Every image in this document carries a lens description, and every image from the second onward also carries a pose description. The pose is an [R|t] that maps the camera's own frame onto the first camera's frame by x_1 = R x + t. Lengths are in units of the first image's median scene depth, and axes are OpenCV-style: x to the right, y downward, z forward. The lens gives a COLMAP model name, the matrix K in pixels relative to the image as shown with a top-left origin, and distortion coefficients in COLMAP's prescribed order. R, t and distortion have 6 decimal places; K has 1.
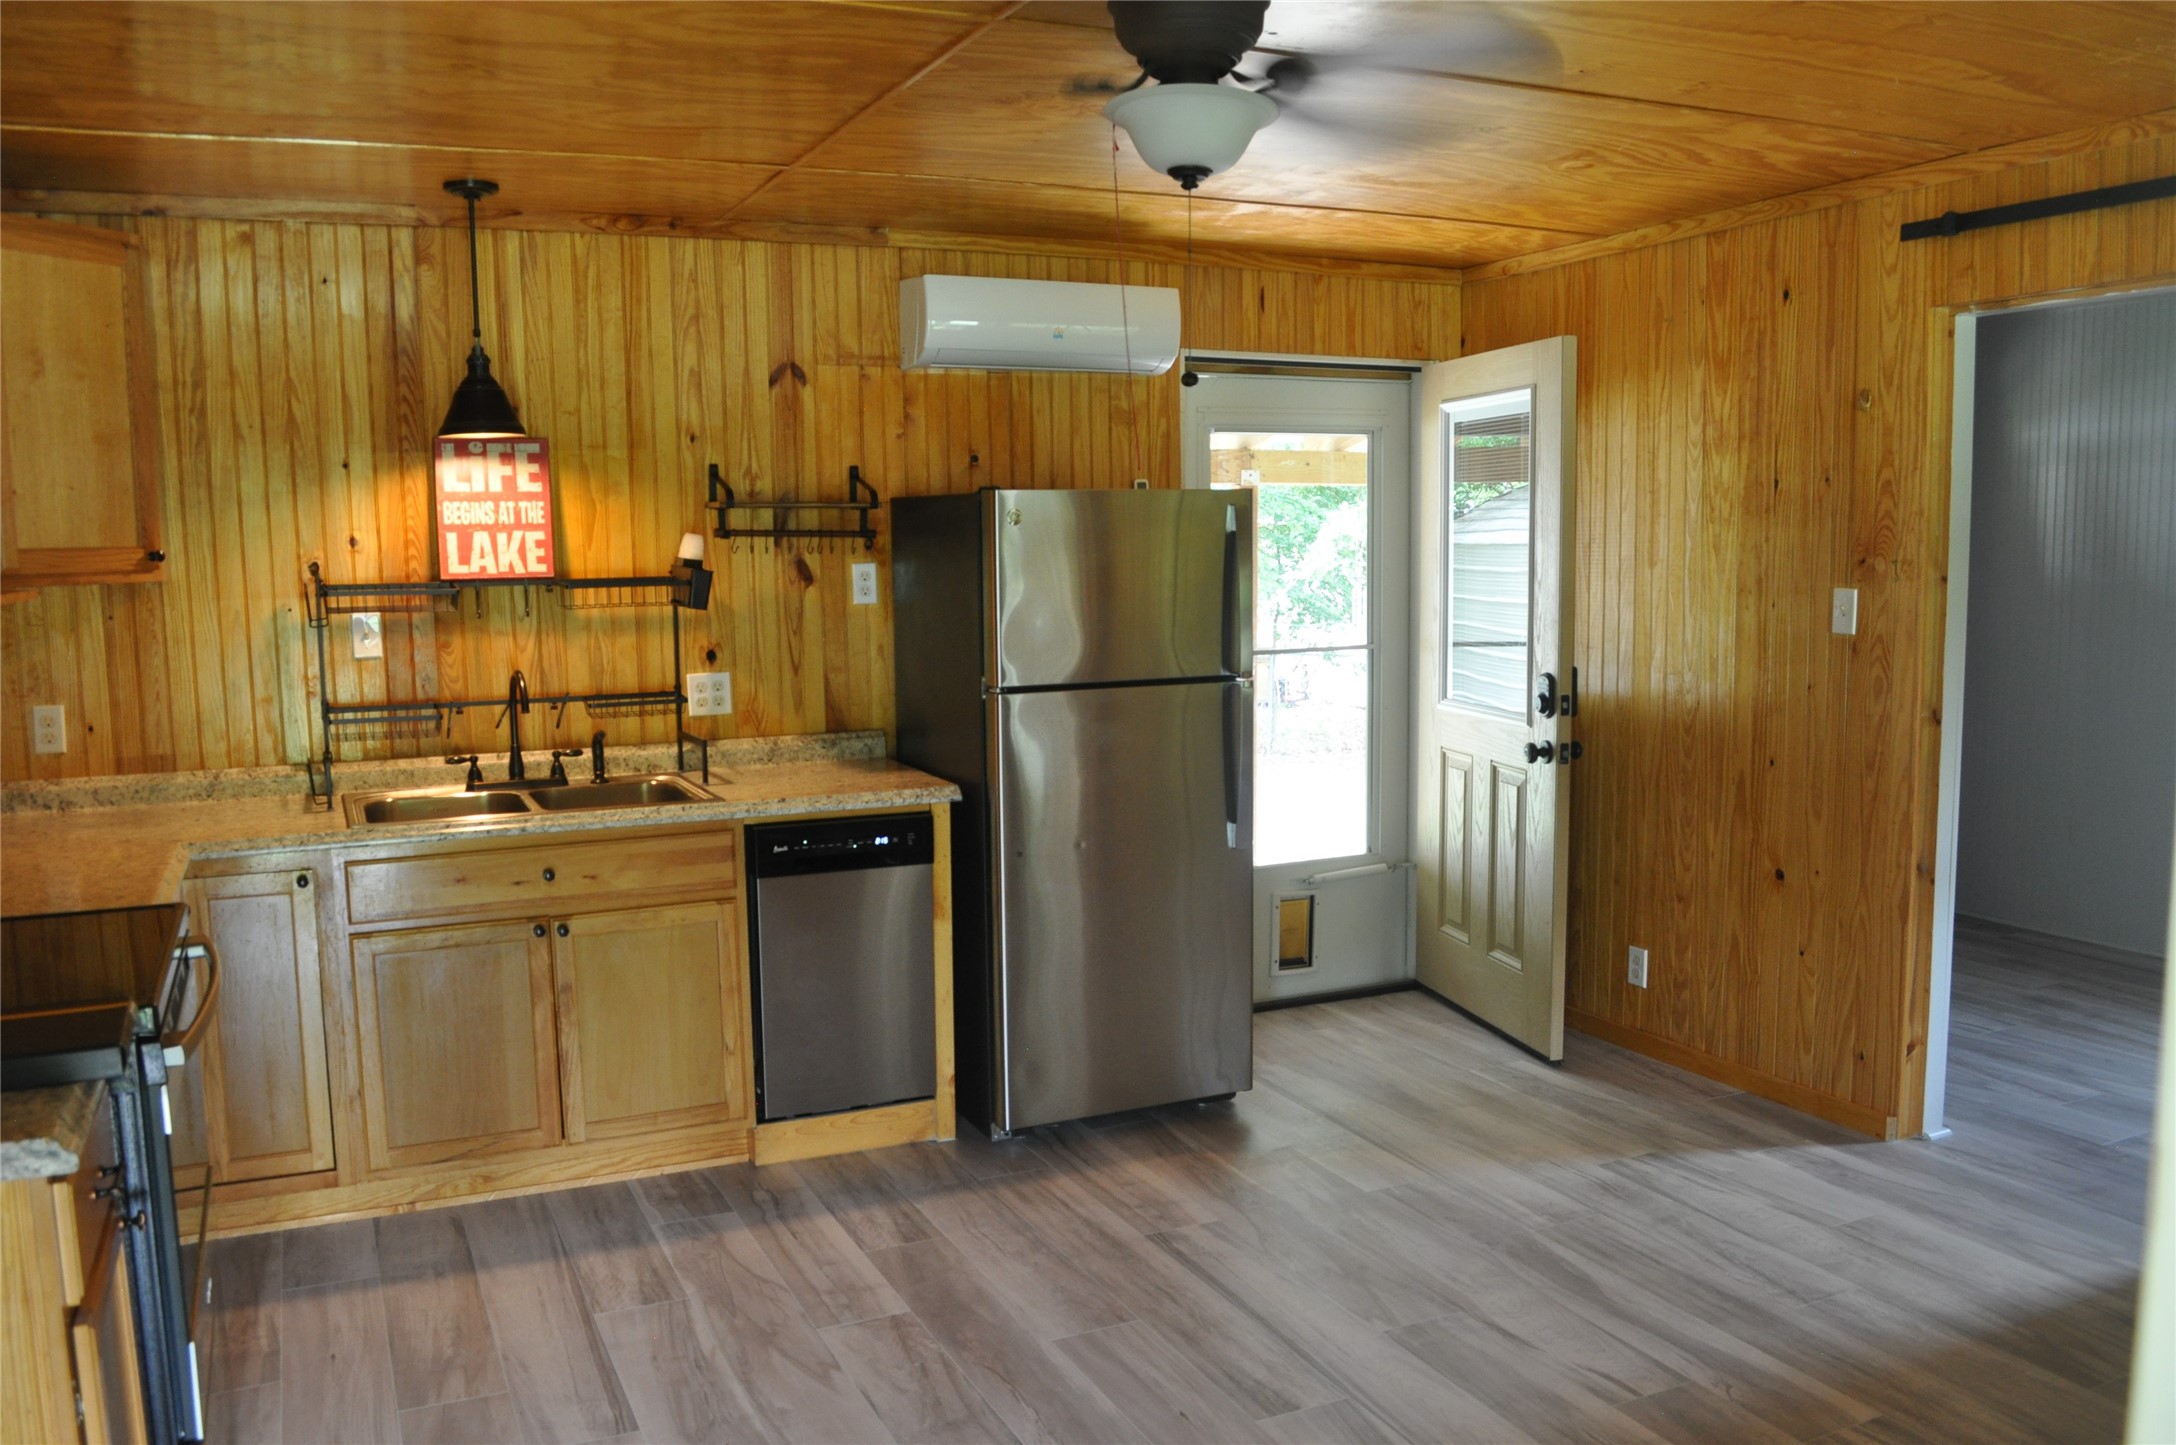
lens RADIAL K [[1723.6, 0, 1078.4], [0, 1723.6, 741.7], [0, 0, 1]] dist [-0.078139, 0.007031]
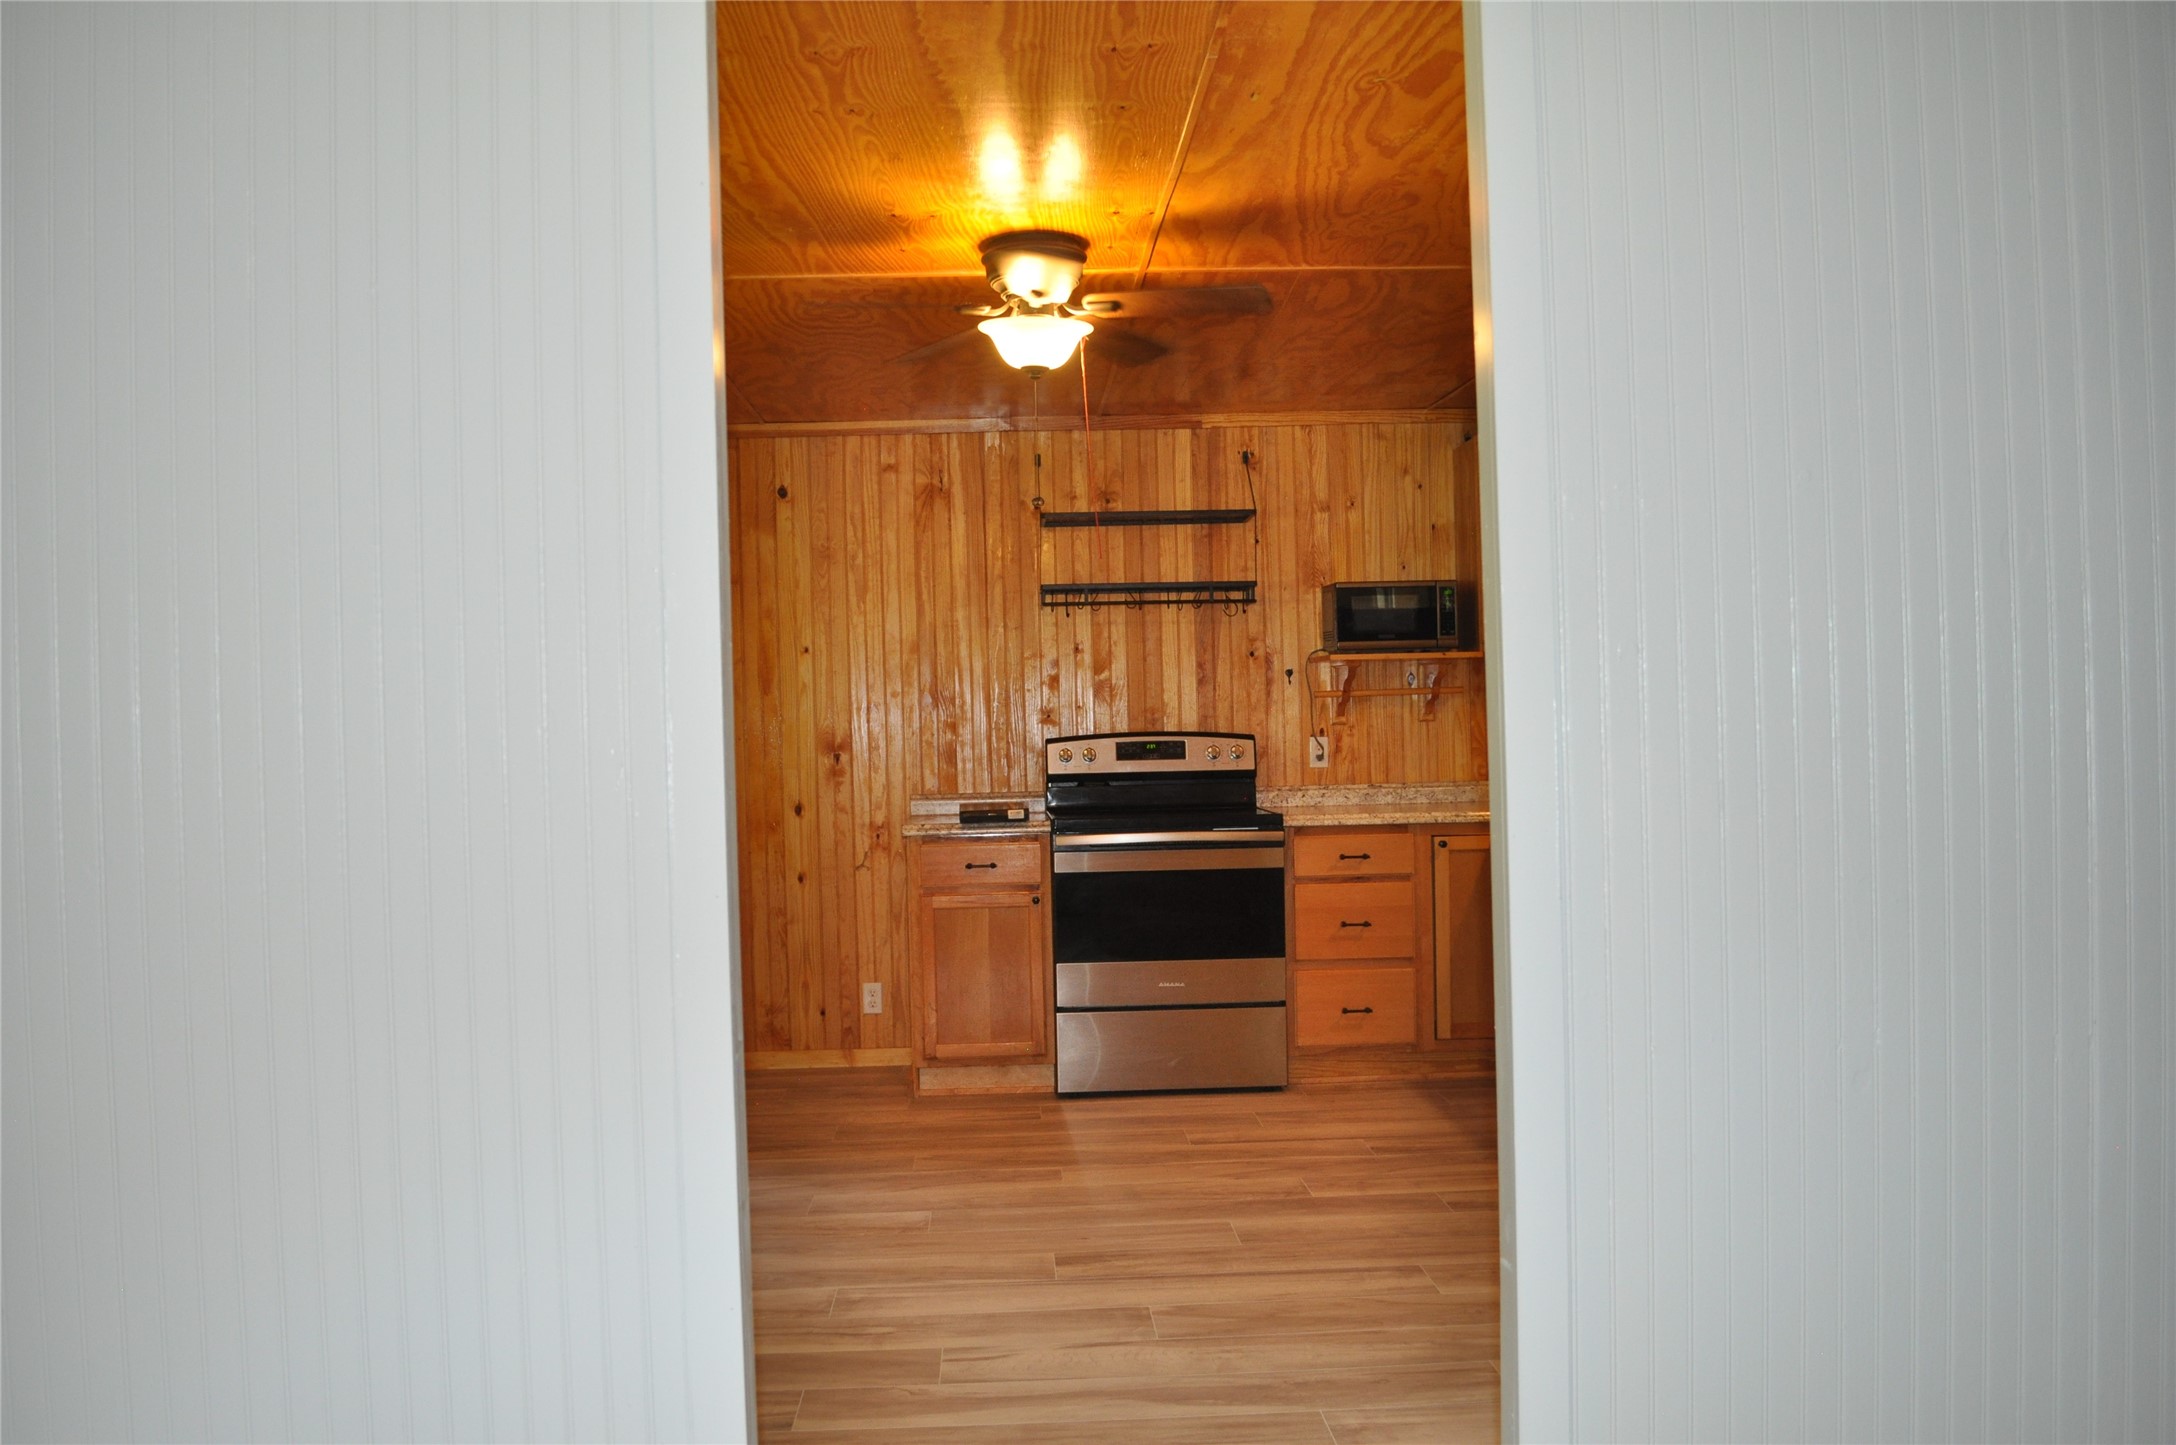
lens RADIAL K [[1710.1, 0, 1079.4], [0, 1710.1, 742.5], [0, 0, 1]] dist [-0.075399, 0.005953]
pose [[-0.376224, 0.031054, -0.926008, 0.907826], [-0.080348, 0.994580, 0.065998, -0.063538], [0.923038, 0.099232, -0.371690, 1.009491]]
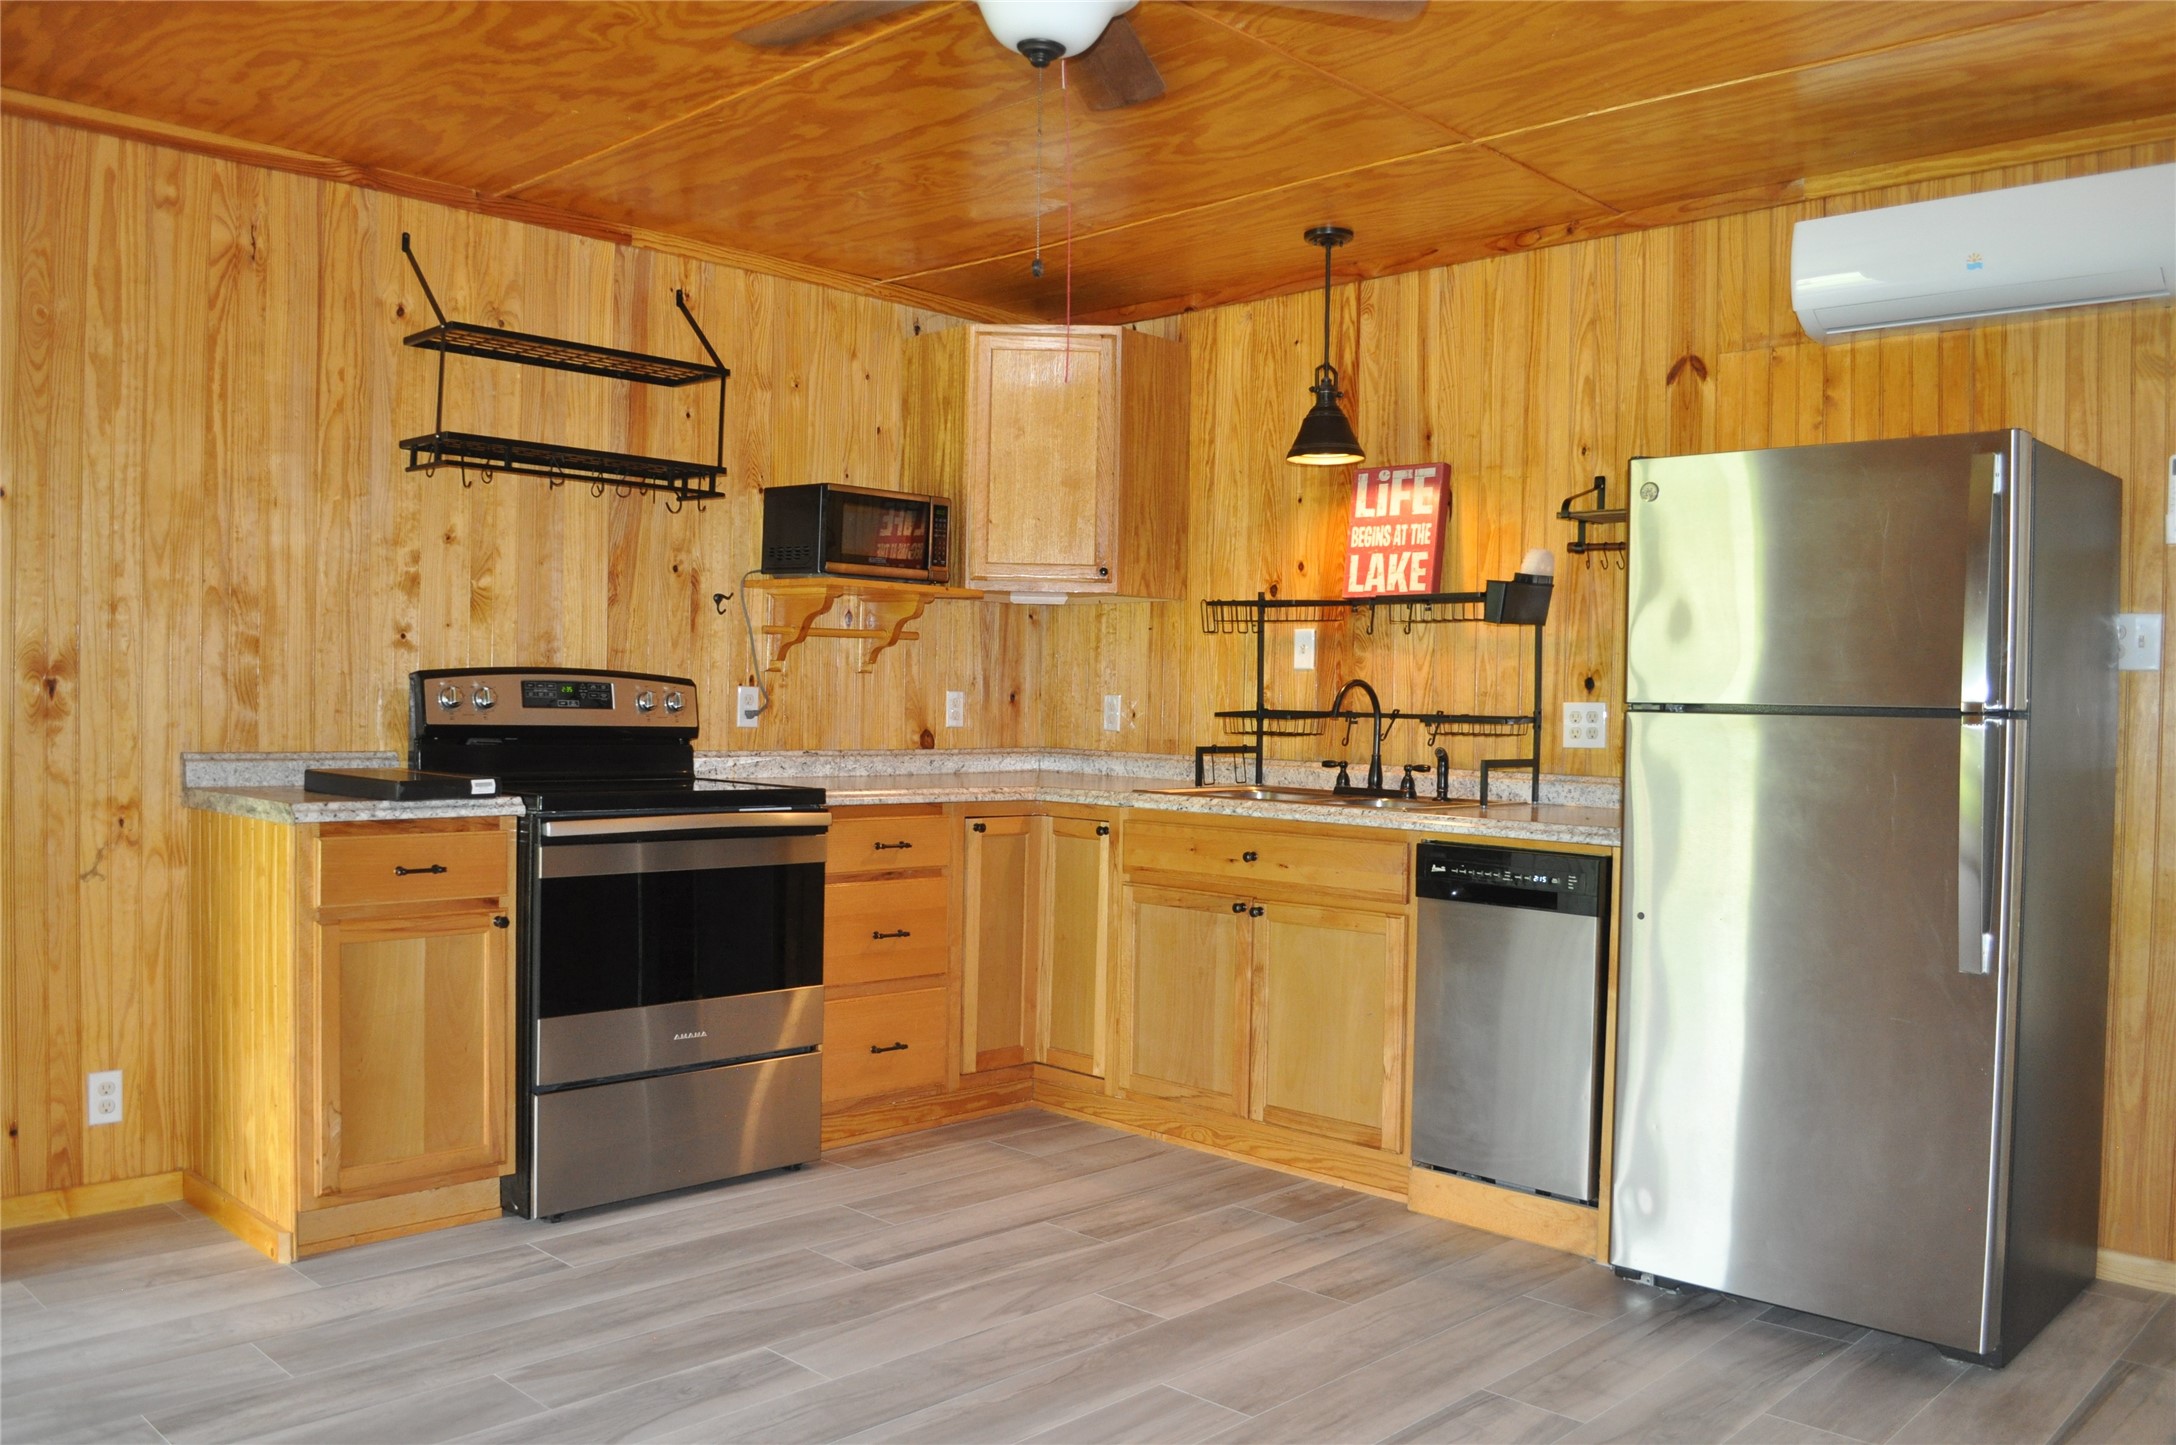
lens RADIAL K [[1710.1, 0, 1079.4], [0, 1710.1, 742.5], [0, 0, 1]] dist [-0.075399, 0.005953]
pose [[0.358936, 0.043417, -0.932352, 0.579321], [-0.135929, 0.990699, -0.006196, 0.025859], [0.923411, 0.128957, 0.361499, 0.455759]]
